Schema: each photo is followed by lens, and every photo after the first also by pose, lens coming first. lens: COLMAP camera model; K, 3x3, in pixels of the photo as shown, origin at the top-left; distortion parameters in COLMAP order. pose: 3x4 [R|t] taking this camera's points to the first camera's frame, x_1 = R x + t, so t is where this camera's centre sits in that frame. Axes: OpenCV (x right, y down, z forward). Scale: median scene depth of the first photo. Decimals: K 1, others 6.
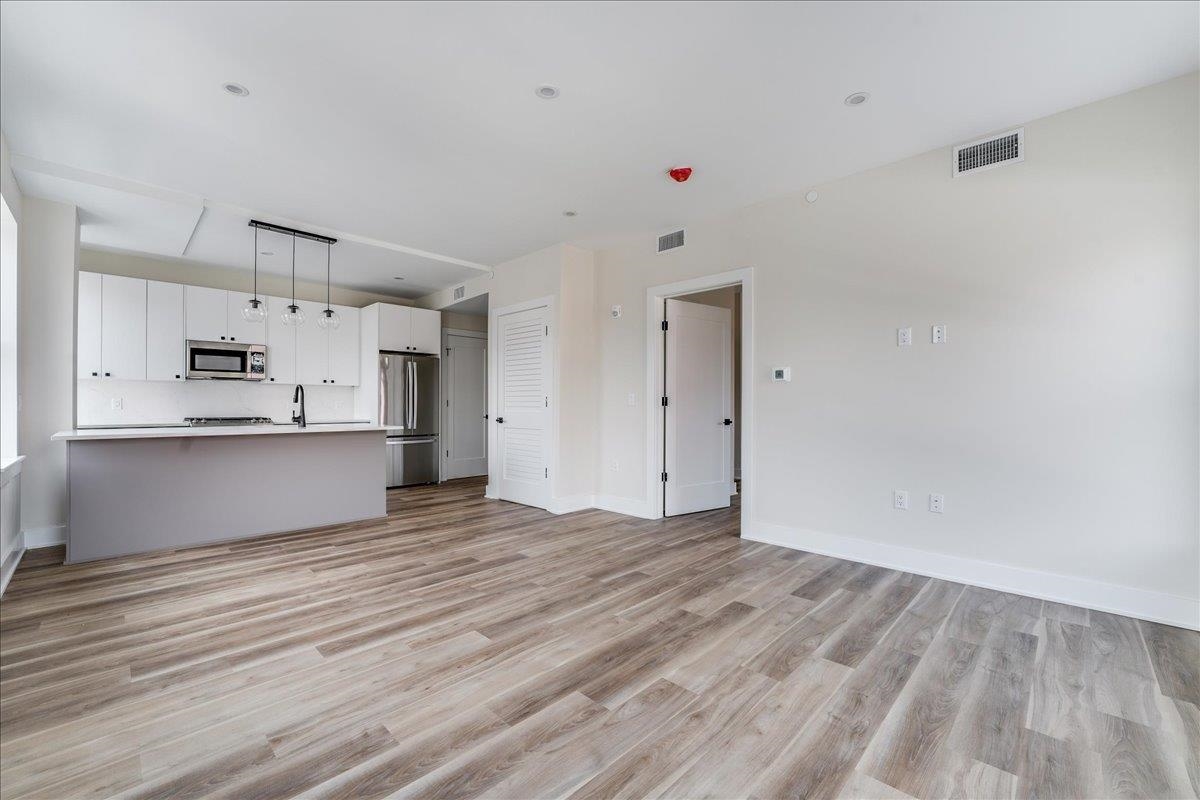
lens RADIAL K [[492.2, 0, 602.1], [0, 492.2, 400.7], [0, 0, 1]] dist [-0.019641, 0.004608]
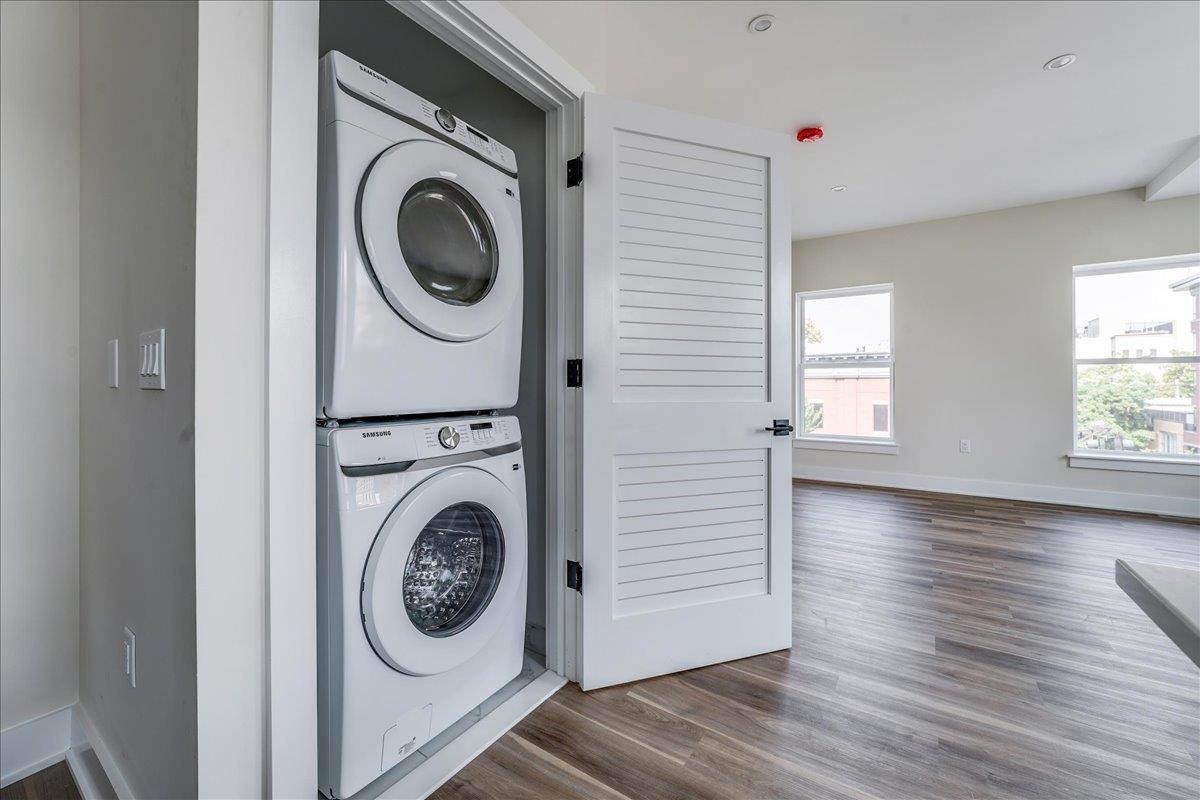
lens RADIAL K [[492.2, 0, 571.4], [0, 492.2, 381.8], [0, 0, 1]] dist [-0.019641, 0.004608]
pose [[-0.155935, 0.005643, 0.987751, -0.584349], [-0.004609, 0.999969, -0.006441, 0.013875], [-0.987757, -0.005557, -0.155904, 1.356461]]
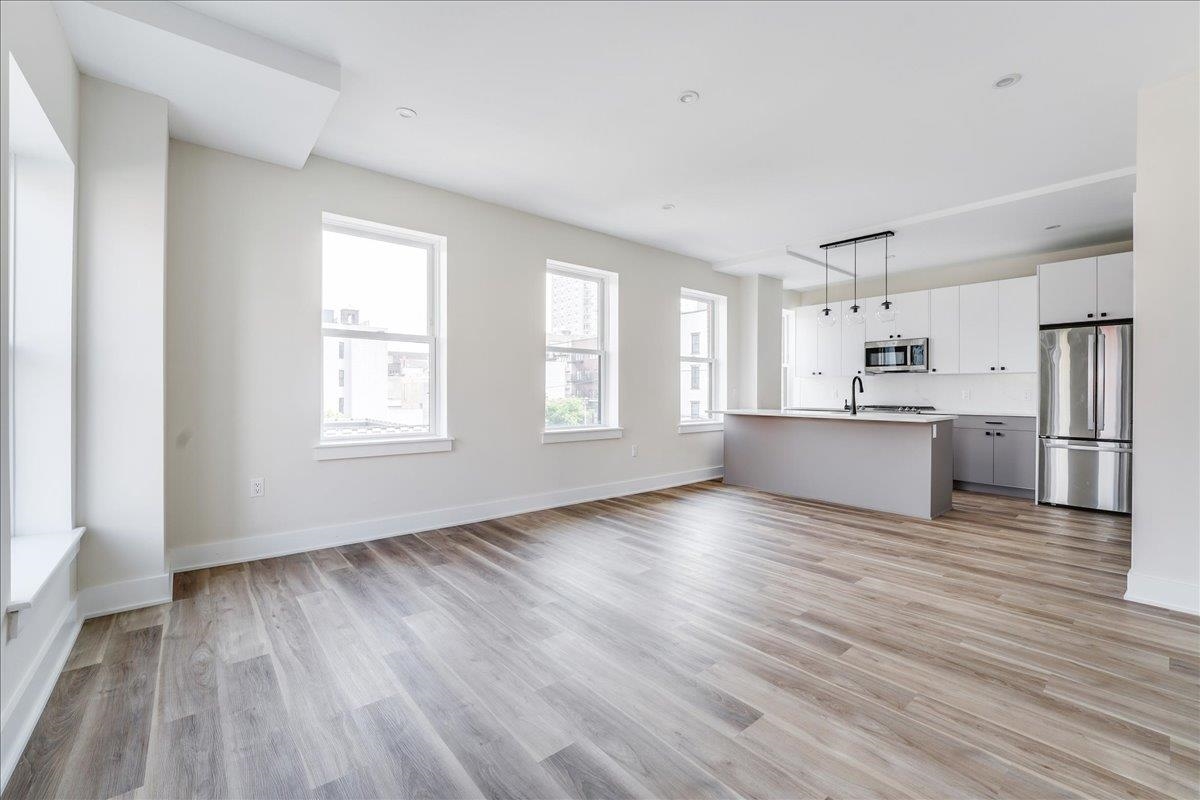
lens RADIAL K [[492.2, 0, 594.3], [0, 492.2, 395.8], [0, 0, 1]] dist [-0.019641, 0.004608]
pose [[-0.106834, 0.005622, -0.994261, 0.616356], [0.003669, 0.999979, 0.005260, 0.003616], [0.994270, -0.003086, -0.106853, 0.585973]]
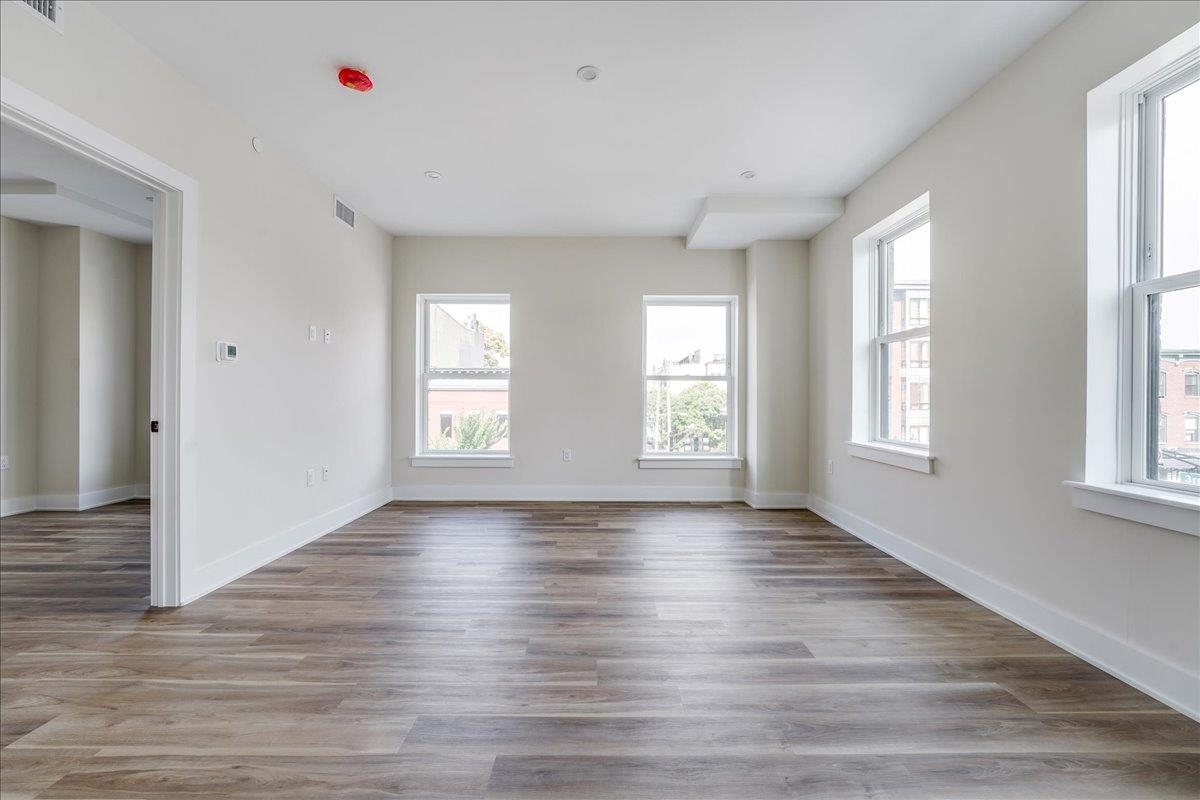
lens RADIAL K [[492.2, 0, 591.0], [0, 492.2, 398.4], [0, 0, 1]] dist [-0.019641, 0.004608]
pose [[-0.686583, -0.005564, 0.727030, -0.528526], [-0.008235, 0.999966, -0.000124, 0.011692], [-0.727004, -0.006072, -0.686606, 1.062640]]
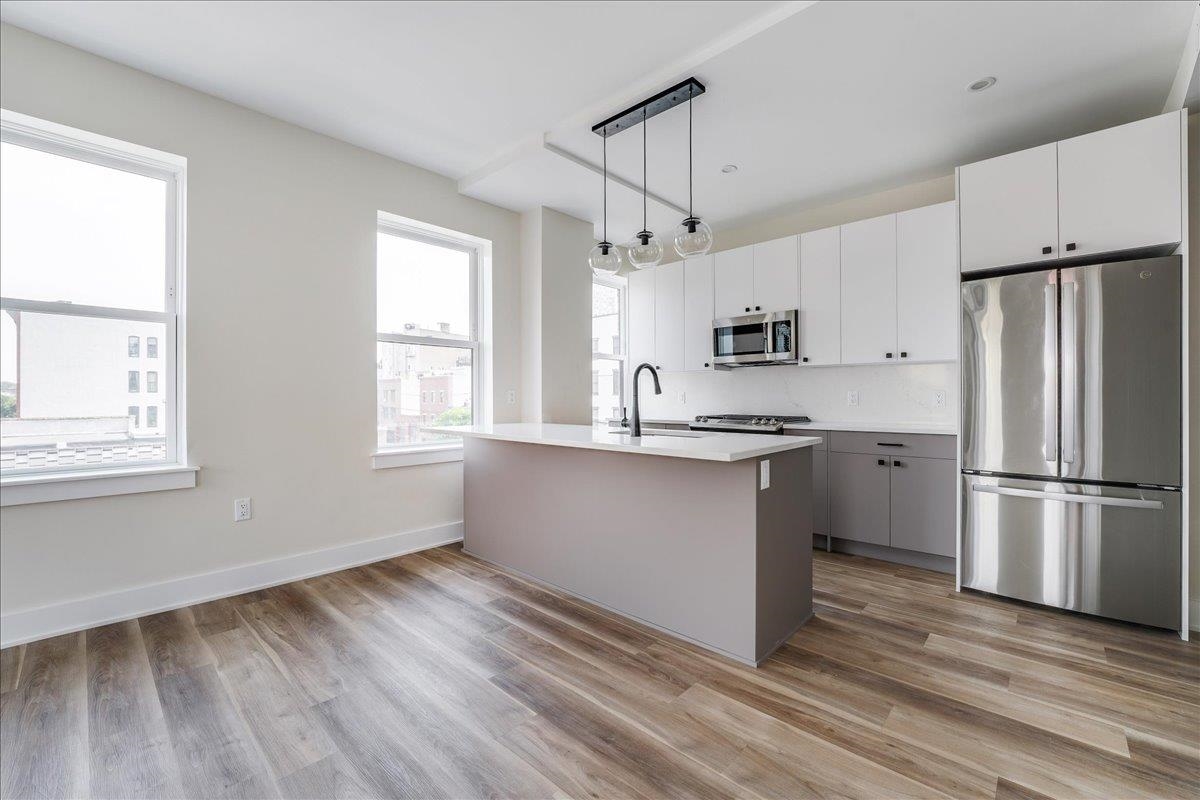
lens RADIAL K [[492.2, 0, 597.0], [0, 492.2, 400.0], [0, 0, 1]] dist [-0.019641, 0.004608]
pose [[0.015428, 0.002361, -0.999878, -0.035008], [0.008223, 0.999963, 0.002488, 0.009477], [0.999847, -0.008260, 0.015408, 1.041849]]
